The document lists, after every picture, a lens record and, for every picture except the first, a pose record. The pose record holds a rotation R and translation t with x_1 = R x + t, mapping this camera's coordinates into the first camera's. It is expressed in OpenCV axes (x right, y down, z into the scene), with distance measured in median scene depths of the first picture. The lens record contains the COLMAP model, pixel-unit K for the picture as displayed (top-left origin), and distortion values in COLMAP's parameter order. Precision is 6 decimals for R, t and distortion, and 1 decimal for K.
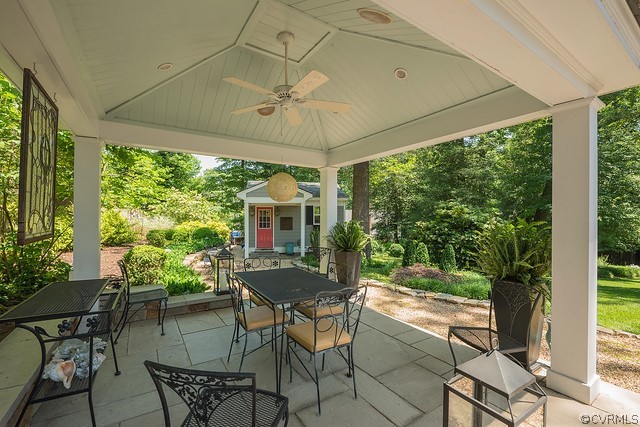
lens RADIAL K [[279.1, 0, 319.1], [0, 279.1, 212.6], [0, 0, 1]] dist [-0.002440, 0.000531]
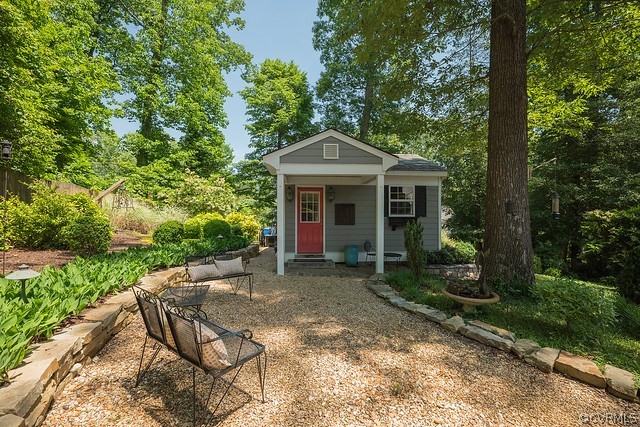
lens RADIAL K [[279.1, 0, 320.7], [0, 279.1, 213.8], [0, 0, 1]] dist [-0.002440, 0.000531]
pose [[0.992338, 0.001471, -0.123543, -0.080535], [-0.000546, 0.999972, 0.007523, 0.029206], [0.123551, -0.007398, 0.992311, 0.330607]]
